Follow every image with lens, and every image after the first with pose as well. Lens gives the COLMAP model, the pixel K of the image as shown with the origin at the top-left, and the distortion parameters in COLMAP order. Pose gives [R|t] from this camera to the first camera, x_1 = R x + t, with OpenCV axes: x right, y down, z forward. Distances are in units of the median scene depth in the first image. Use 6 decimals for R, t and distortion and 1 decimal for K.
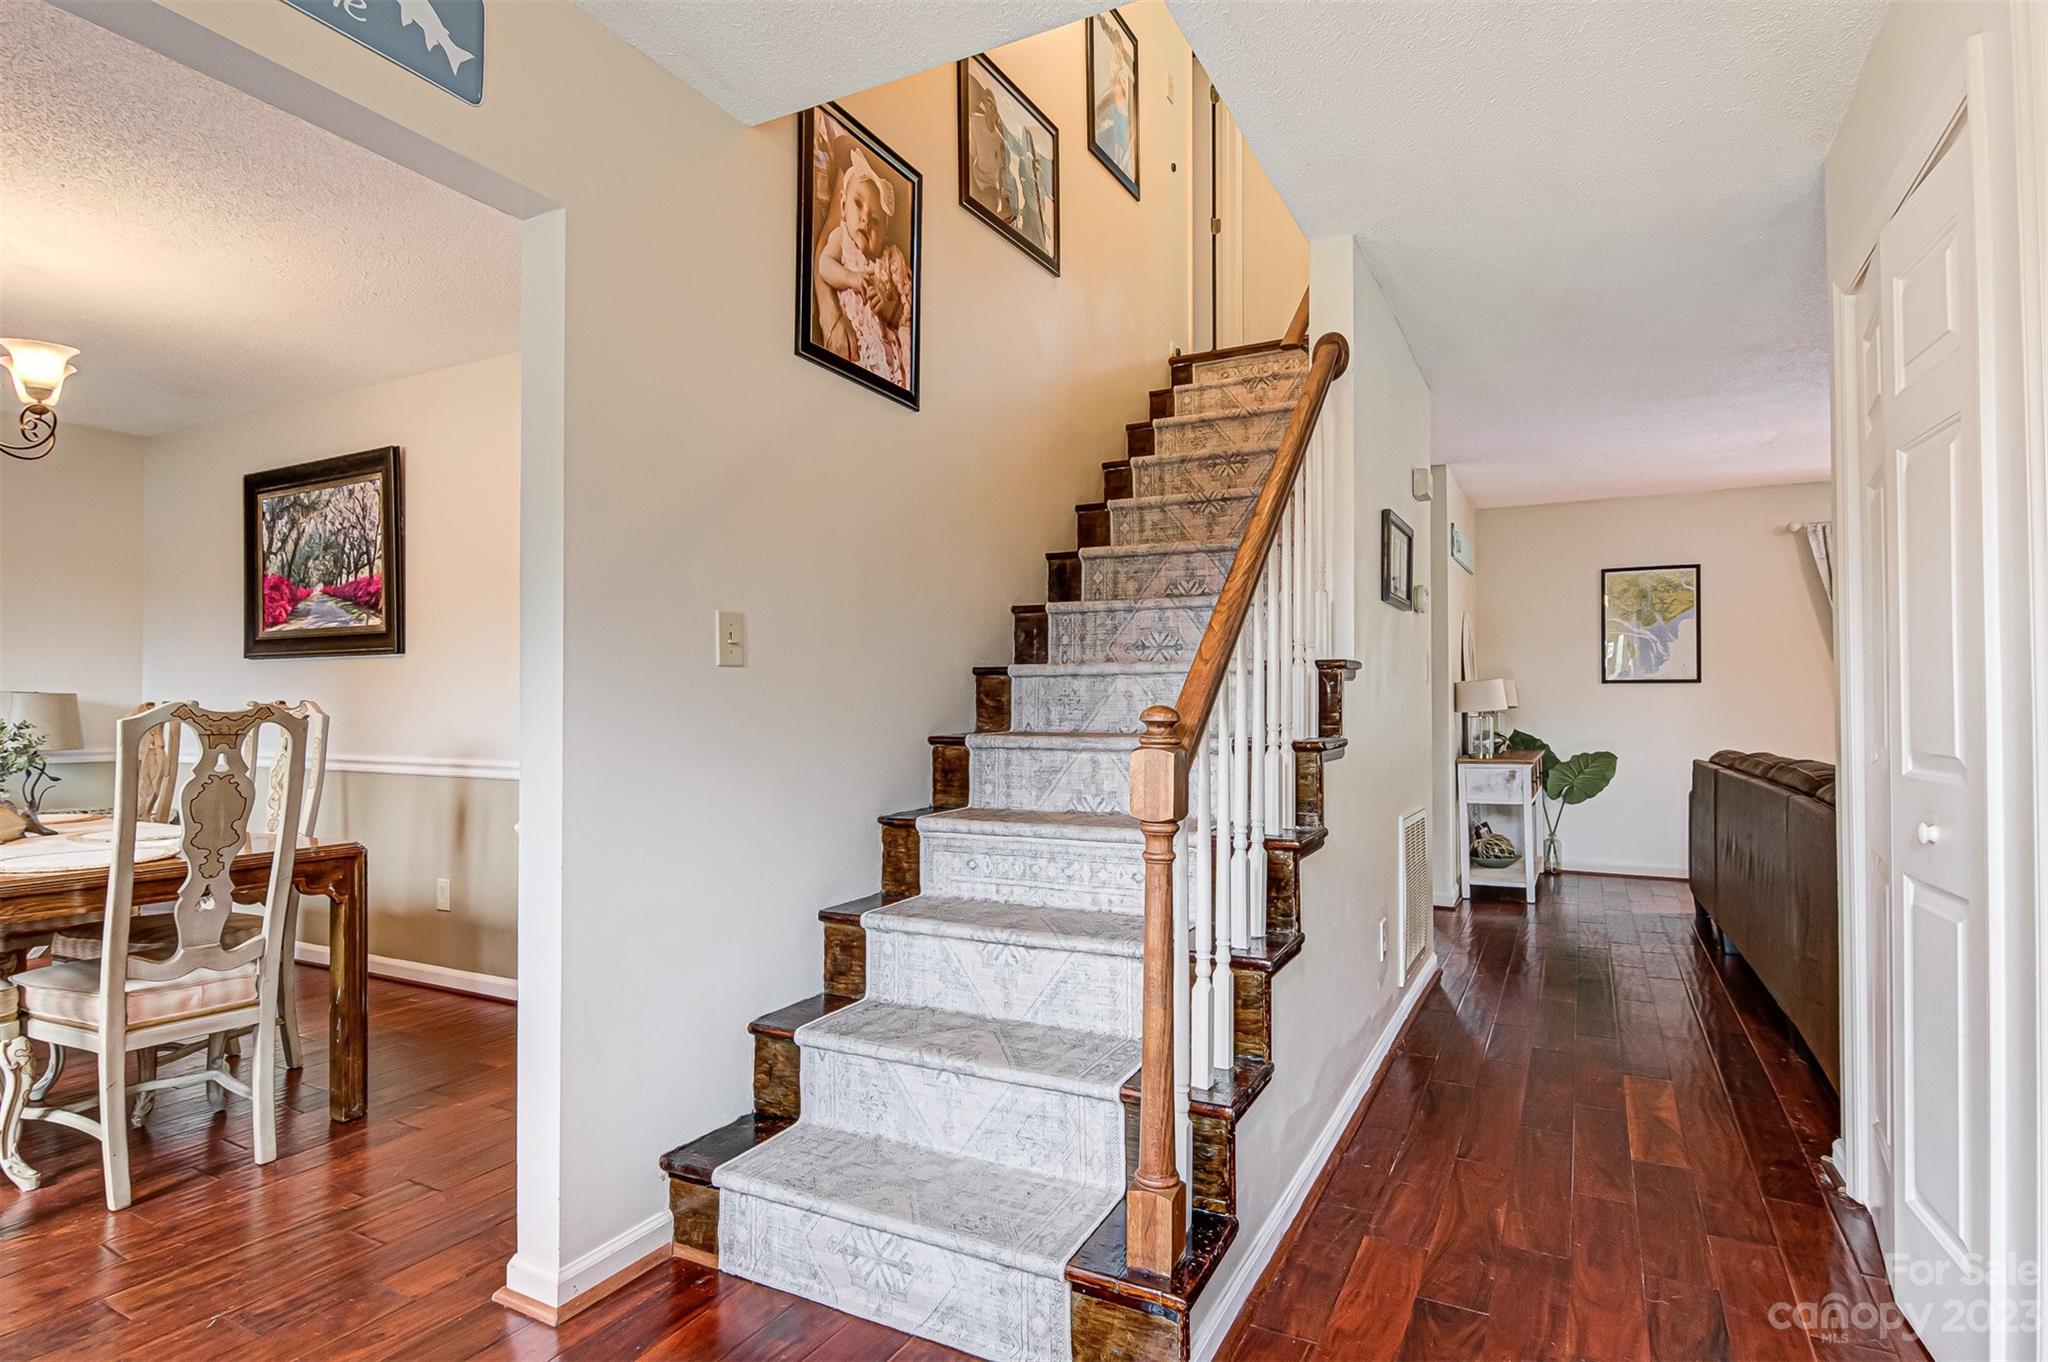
lens RADIAL K [[1062.3, 0, 1028.2], [0, 1062.3, 692.4], [0, 0, 1]] dist [-0.000671, -0.000152]
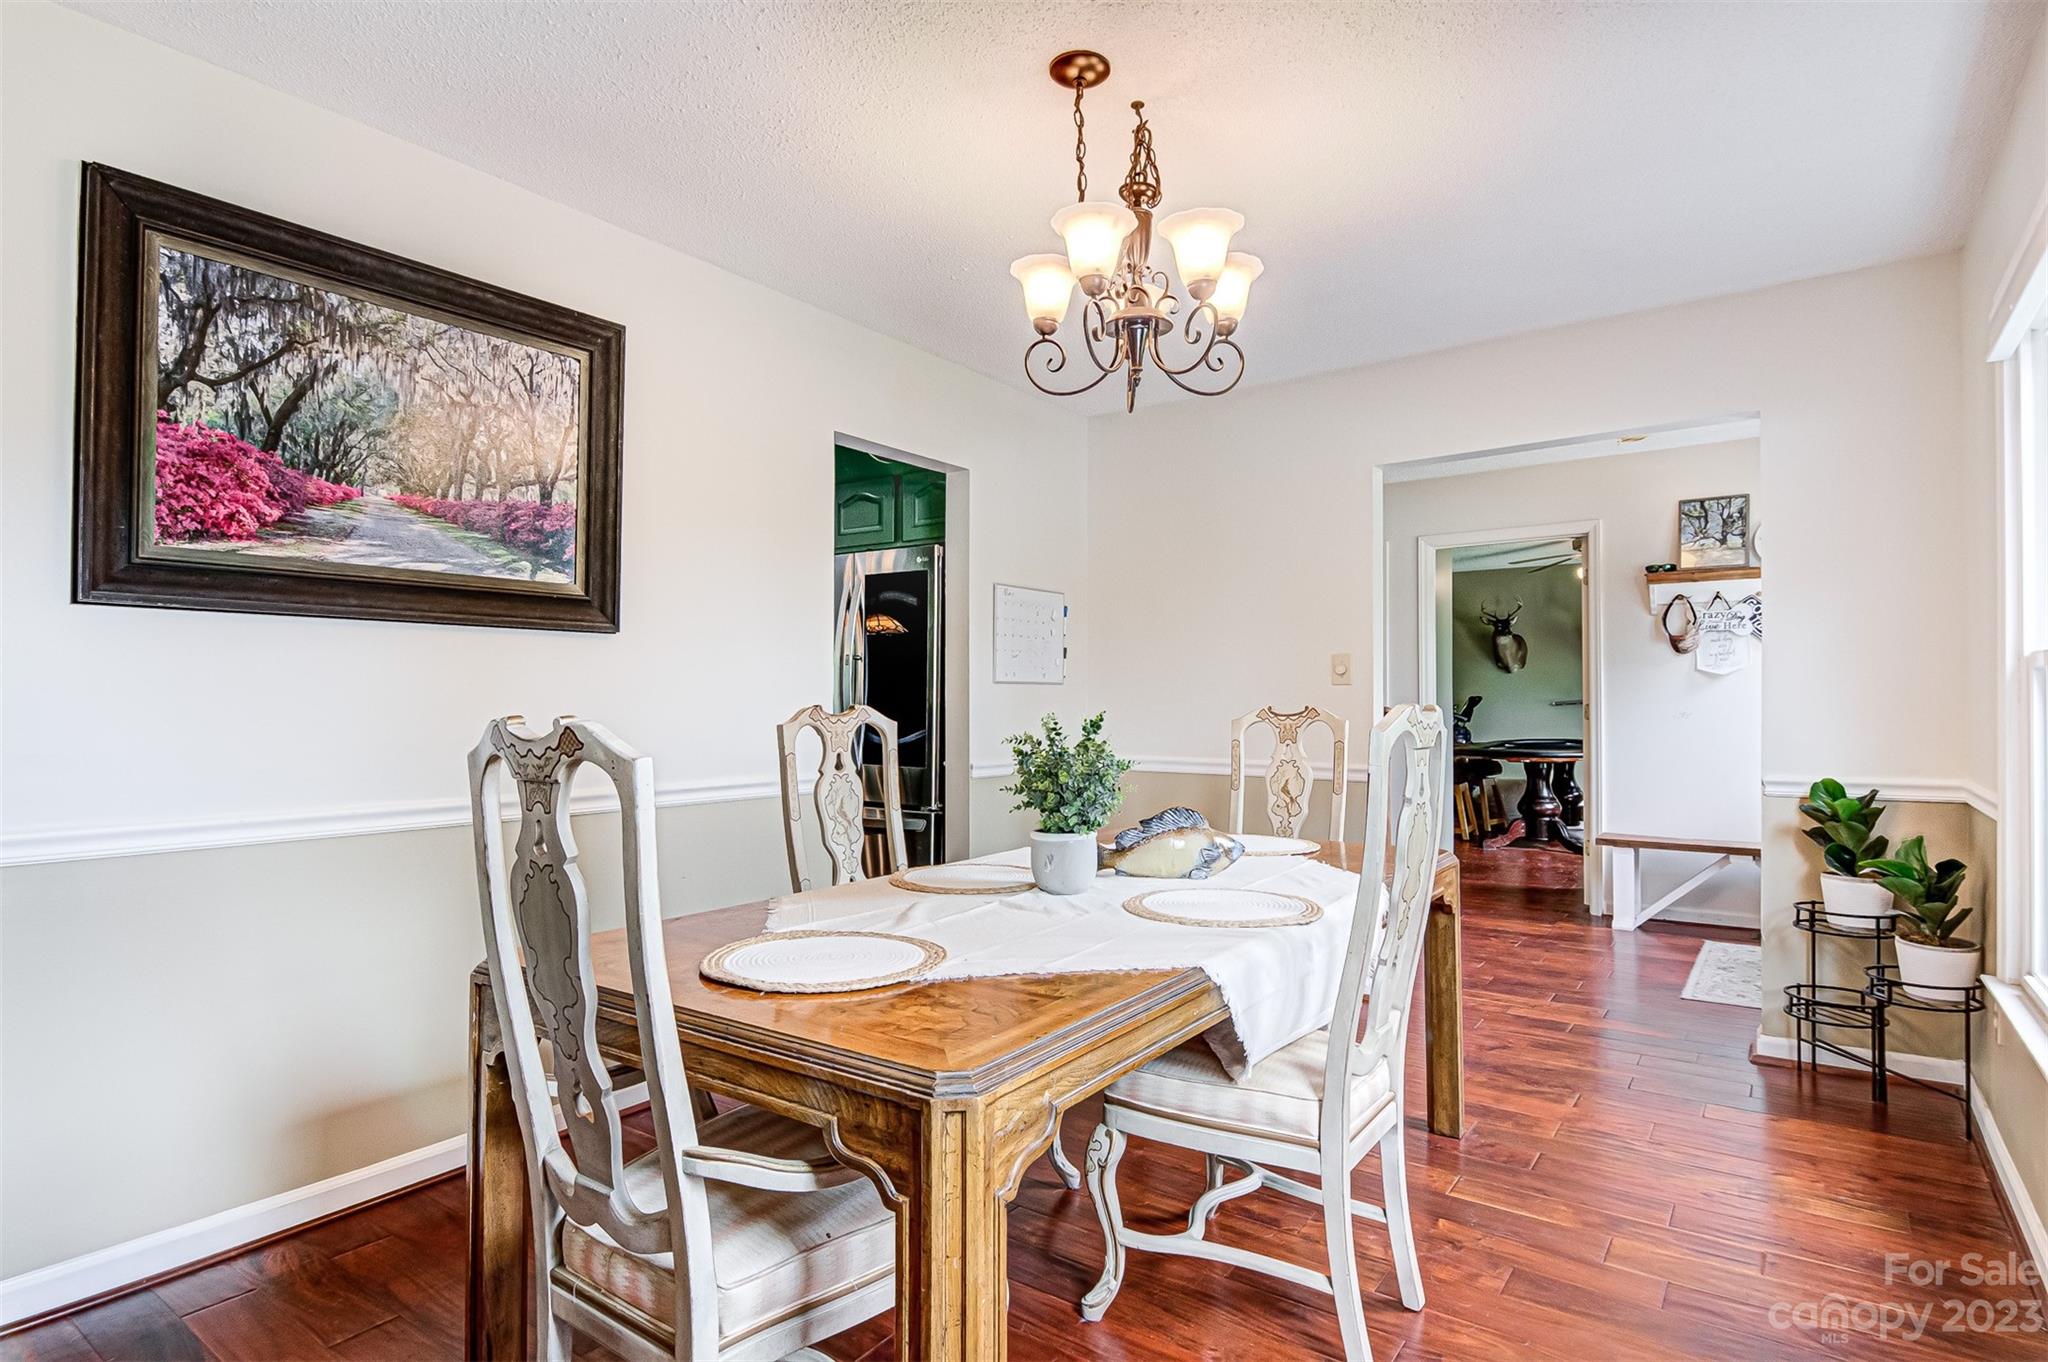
lens RADIAL K [[1073.6, 0, 1022.5], [0, 1073.6, 673.8], [0, 0, 1]] dist [0.002916, 0.000665]
pose [[0.145039, 0.022693, 0.989166, -1.155398], [-0.013676, 0.999687, -0.020929, -0.000332], [-0.989331, -0.010492, 0.145304, 0.607082]]
